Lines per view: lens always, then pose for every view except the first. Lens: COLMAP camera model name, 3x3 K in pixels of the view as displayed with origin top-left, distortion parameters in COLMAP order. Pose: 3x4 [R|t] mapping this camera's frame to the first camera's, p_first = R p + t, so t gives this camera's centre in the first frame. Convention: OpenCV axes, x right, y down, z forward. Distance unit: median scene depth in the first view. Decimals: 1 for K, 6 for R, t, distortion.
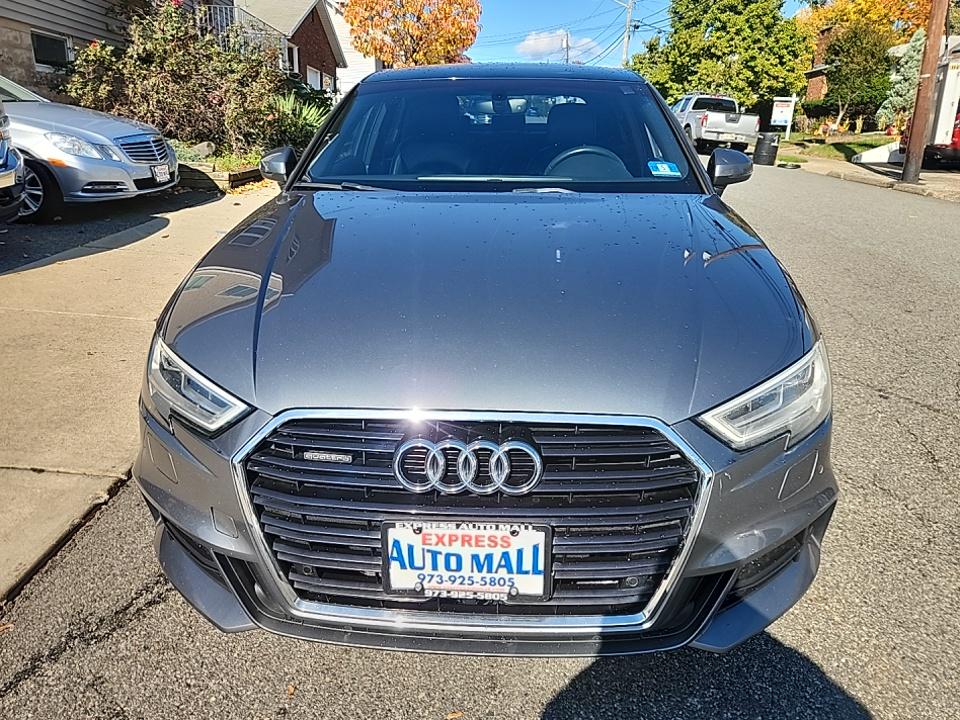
lens RADIAL K [[655.4, 0, 499.0], [0, 655.4, 358.5], [0, 0, 1]] dist [0.070299, -0.057249]
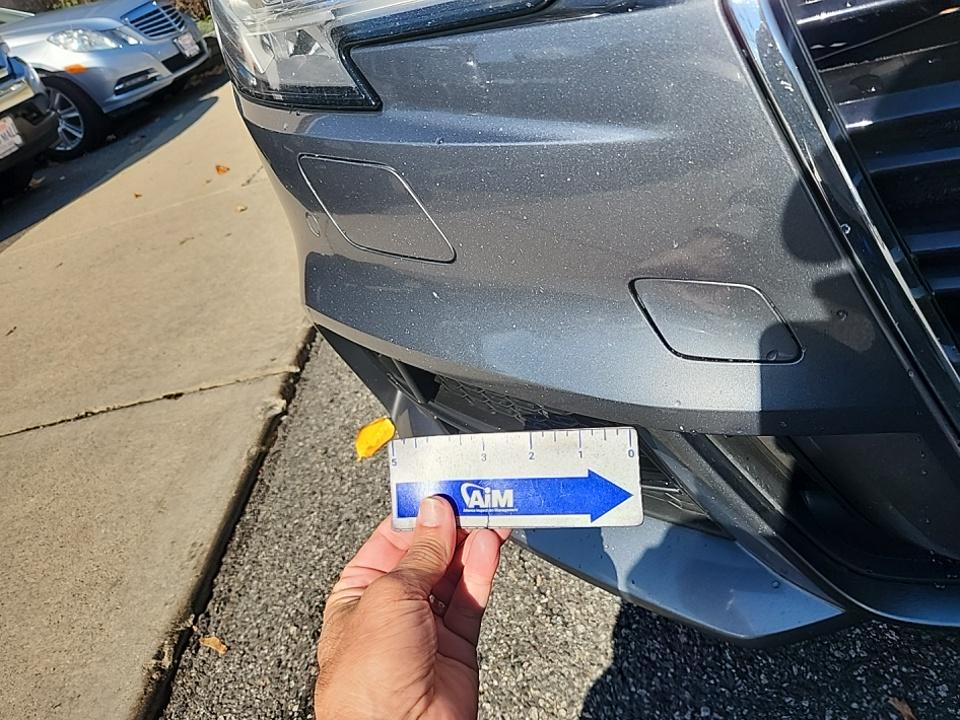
lens RADIAL K [[655.4, 0, 499.0], [0, 655.4, 358.5], [0, 0, 1]] dist [0.070299, -0.057249]
pose [[0.936290, -0.288730, -0.199992, -0.224603], [0.327851, 0.922718, 0.202744, 0.093883], [0.125998, -0.255395, 0.958592, 0.380589]]
